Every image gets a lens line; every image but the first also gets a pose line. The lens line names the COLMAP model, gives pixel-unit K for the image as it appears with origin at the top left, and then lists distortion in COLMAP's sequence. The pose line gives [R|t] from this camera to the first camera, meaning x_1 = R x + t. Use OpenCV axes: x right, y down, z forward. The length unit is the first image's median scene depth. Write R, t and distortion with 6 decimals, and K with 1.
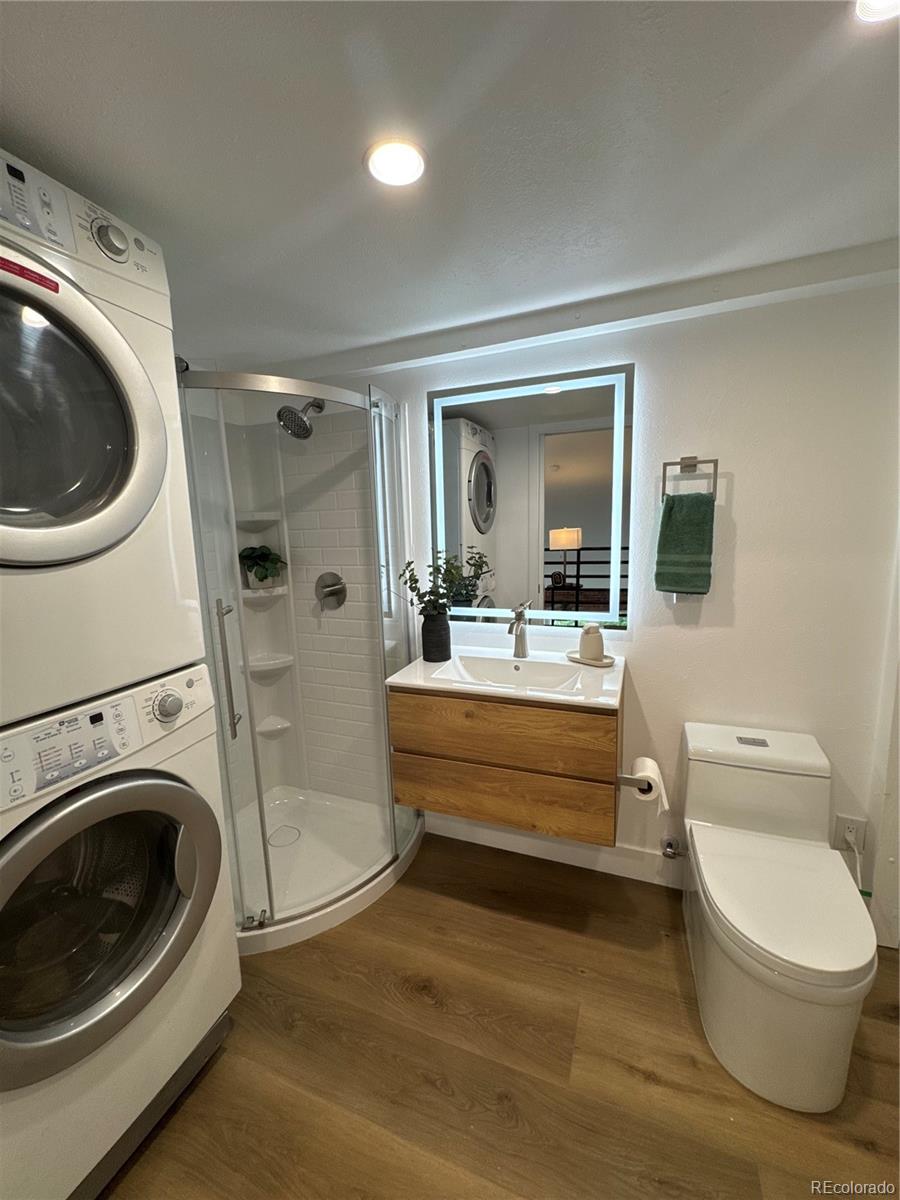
lens RADIAL K [[479.7, 0, 450.9], [0, 479.7, 599.3], [0, 0, 1]] dist [-0.003221, 0.000754]
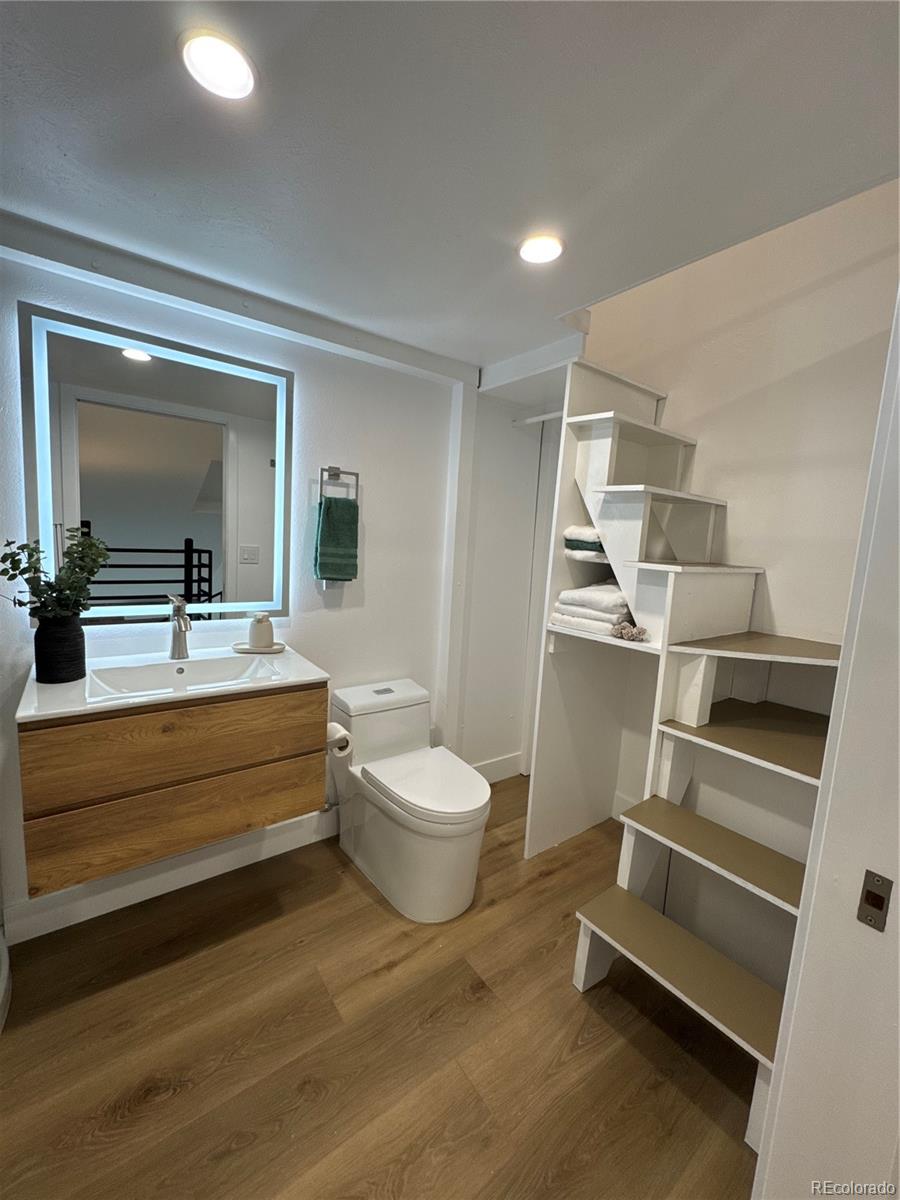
lens RADIAL K [[479.7, 0, 450.9], [0, 479.7, 599.3], [0, 0, 1]] dist [-0.003221, 0.000754]
pose [[0.518963, -0.043510, 0.853689, -0.401505], [0.058587, 0.998166, 0.015259, 0.033801], [-0.852787, 0.042096, 0.520560, 0.140915]]
